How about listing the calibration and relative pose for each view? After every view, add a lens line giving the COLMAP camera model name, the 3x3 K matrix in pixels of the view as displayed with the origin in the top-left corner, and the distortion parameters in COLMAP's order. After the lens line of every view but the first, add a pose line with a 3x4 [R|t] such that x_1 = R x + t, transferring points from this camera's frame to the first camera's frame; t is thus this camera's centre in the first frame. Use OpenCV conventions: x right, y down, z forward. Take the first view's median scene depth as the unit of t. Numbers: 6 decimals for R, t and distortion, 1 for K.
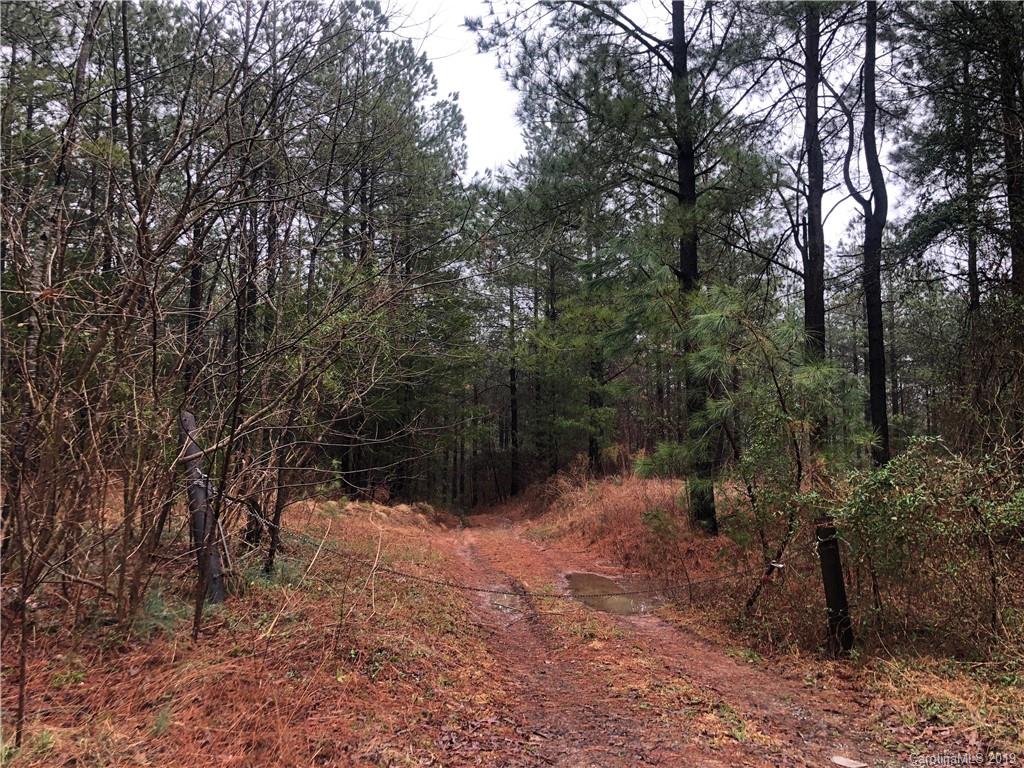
lens RADIAL K [[839.3, 0, 513.9], [0, 839.3, 386.5], [0, 0, 1]] dist [0.007911, 0.000553]
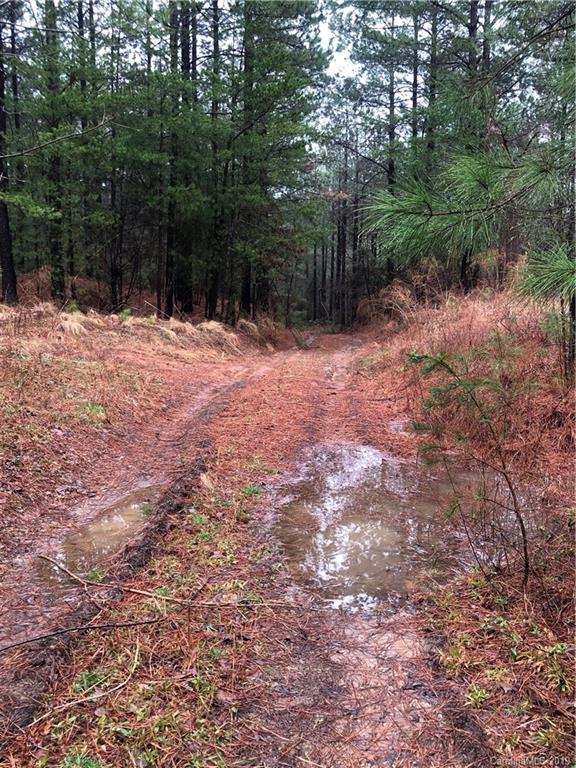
lens RADIAL K [[771.6, 0, 289.4], [0, 771.6, 387.5], [0, 0, 1]] dist [0.048648, 0.000000]
pose [[0.986175, 0.031003, -0.162783, 0.066983], [0.006008, 0.975006, 0.222095, 0.036827], [0.165600, -0.220003, 0.961340, 0.274620]]
